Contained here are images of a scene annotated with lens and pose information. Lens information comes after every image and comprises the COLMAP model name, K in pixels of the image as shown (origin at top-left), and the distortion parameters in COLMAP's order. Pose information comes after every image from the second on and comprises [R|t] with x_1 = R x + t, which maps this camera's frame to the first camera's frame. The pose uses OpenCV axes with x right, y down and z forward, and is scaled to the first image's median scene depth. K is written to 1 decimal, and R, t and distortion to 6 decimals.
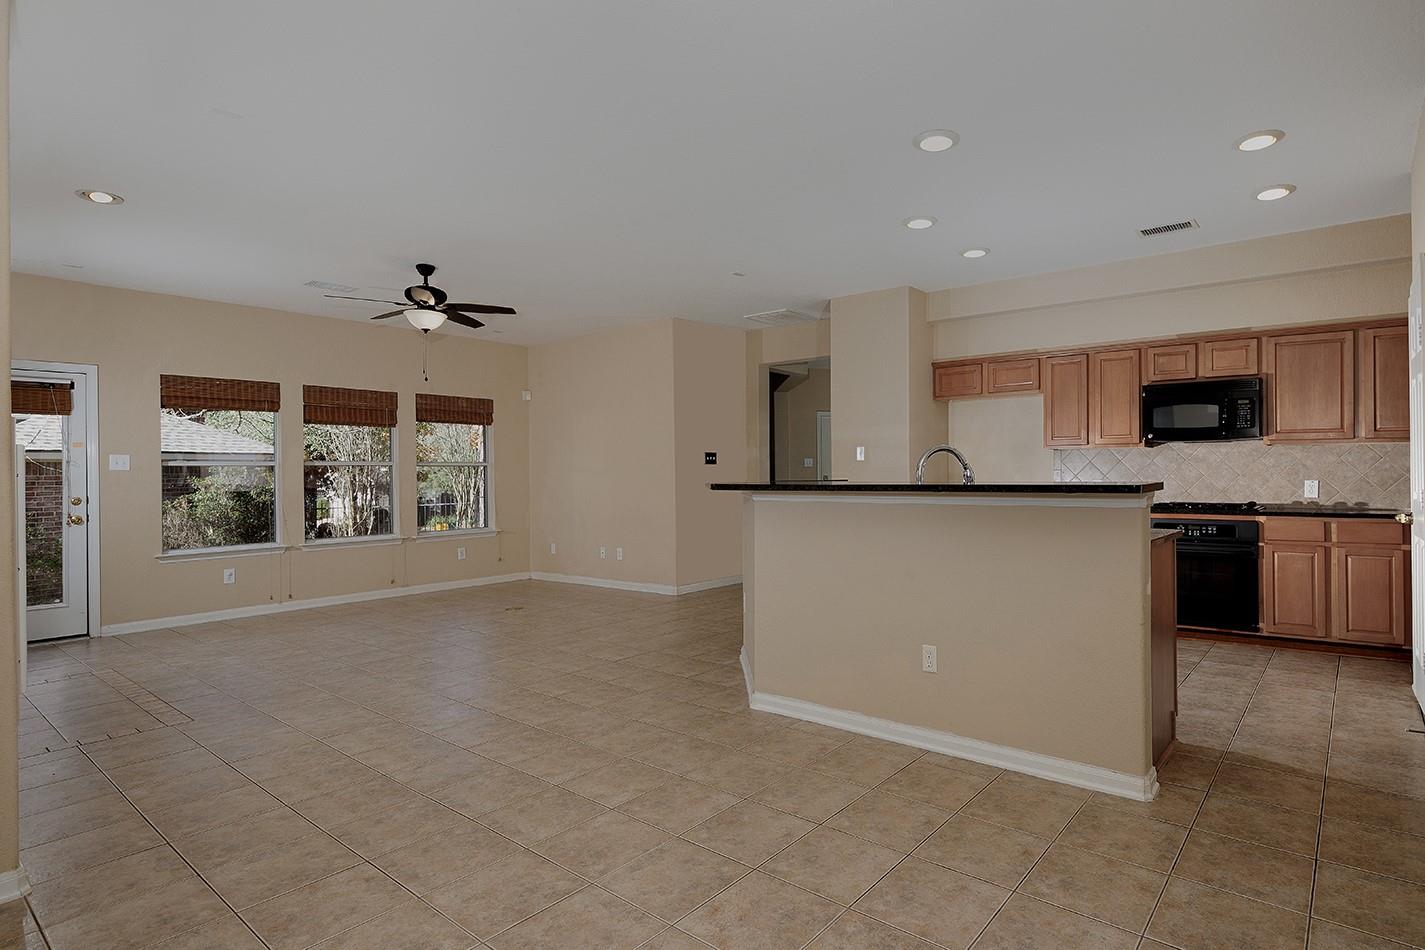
lens RADIAL K [[740.7, 0, 707.9], [0, 740.7, 475.1], [0, 0, 1]] dist [0.000973, 0.000252]
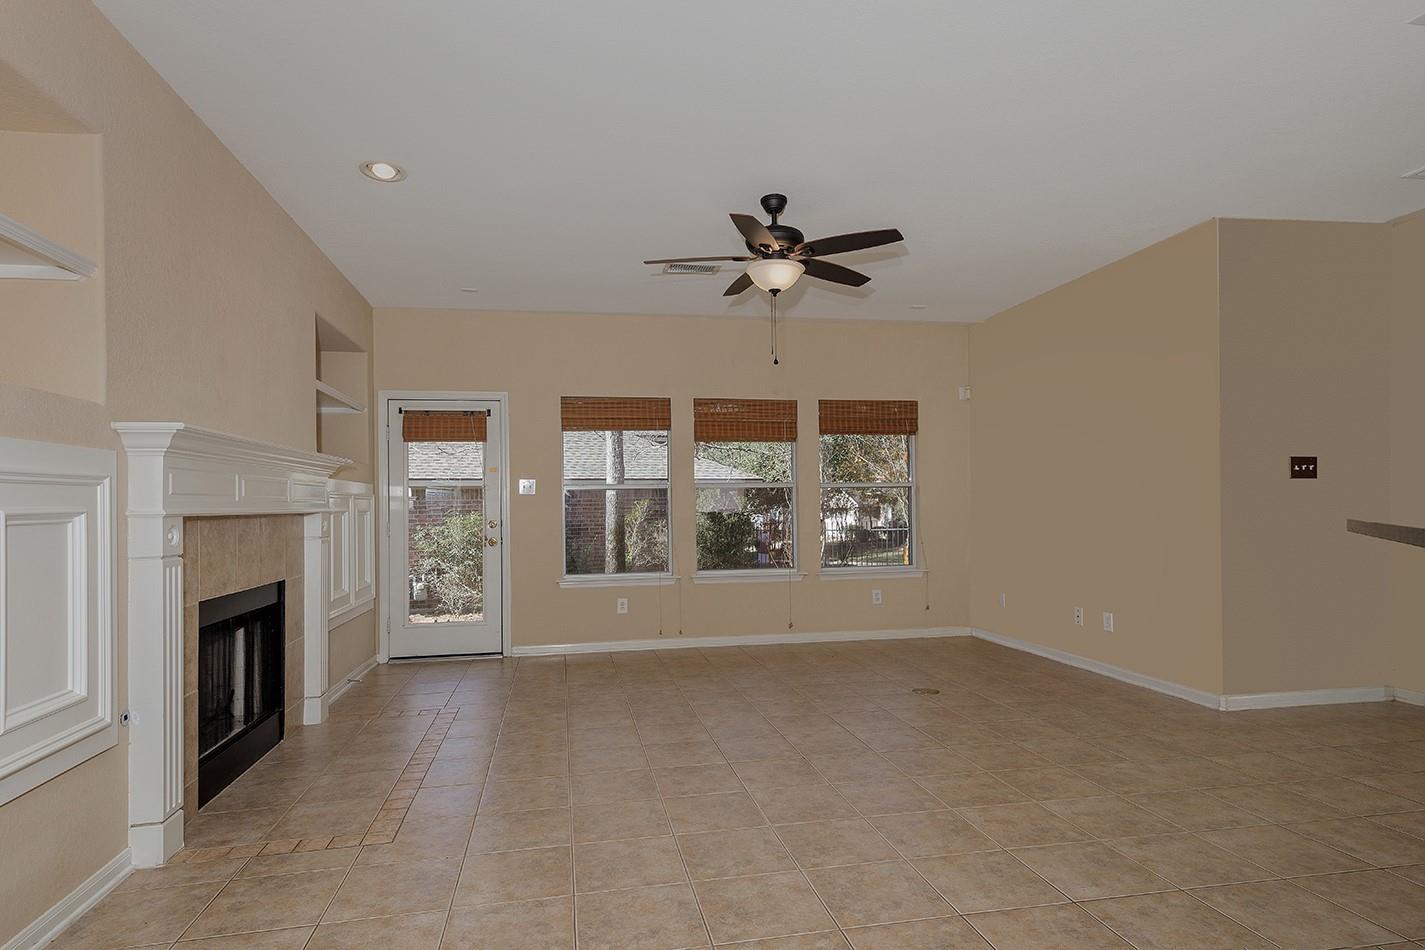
lens RADIAL K [[703.1, 0, 670.6], [0, 703.1, 499.2], [0, 0, 1]] dist [0.010483, 0.000036]
pose [[0.772127, 0.000172, -0.635468, -0.034914], [0.000891, 0.999999, 0.001354, -0.000358], [0.635467, -0.001612, 0.772126, 0.423388]]
